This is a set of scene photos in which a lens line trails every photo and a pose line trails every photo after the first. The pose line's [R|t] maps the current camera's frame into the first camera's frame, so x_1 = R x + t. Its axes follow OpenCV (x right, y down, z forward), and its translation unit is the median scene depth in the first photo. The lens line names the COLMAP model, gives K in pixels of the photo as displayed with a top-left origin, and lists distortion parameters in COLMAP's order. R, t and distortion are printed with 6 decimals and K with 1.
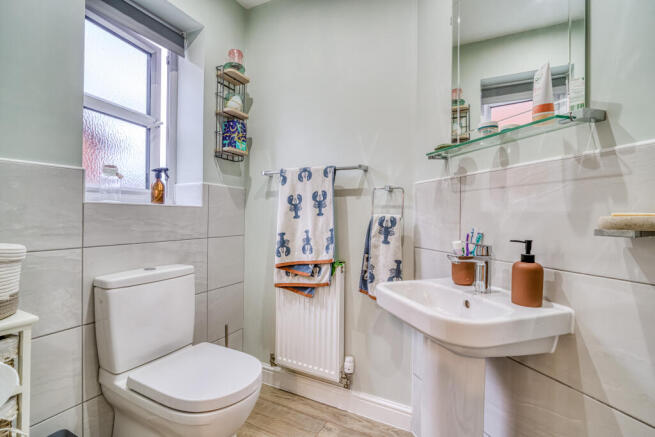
lens RADIAL K [[303.6, 0, 327.8], [0, 303.6, 216.2], [0, 0, 1]] dist [0.000768, -0.005807]
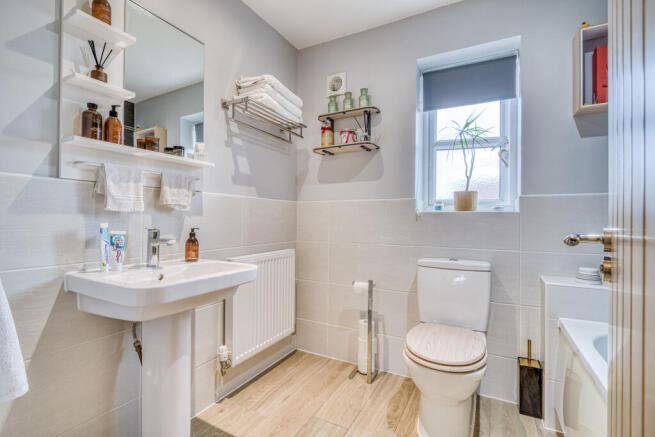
lens RADIAL K [[303.6, 0, 327.8], [0, 303.6, 216.2], [0, 0, 1]] dist [0.000768, -0.005807]
pose [[-0.008698, -0.016484, -0.999826, 0.778490], [-0.008476, 0.999829, -0.016411, 0.007173], [0.999926, 0.008332, -0.008837, 0.450929]]
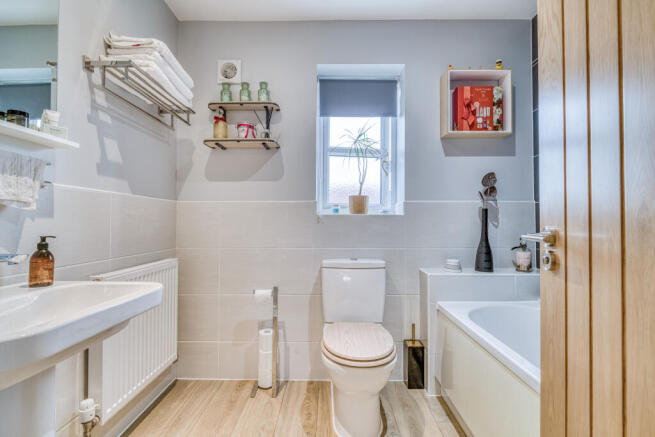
lens RADIAL K [[303.6, 0, 327.8], [0, 303.6, 216.2], [0, 0, 1]] dist [0.000768, -0.005807]
pose [[0.454455, -0.023432, -0.890461, 0.650878], [-0.000555, 0.999646, -0.026589, 0.007184], [0.890769, 0.012578, 0.454282, 0.231675]]
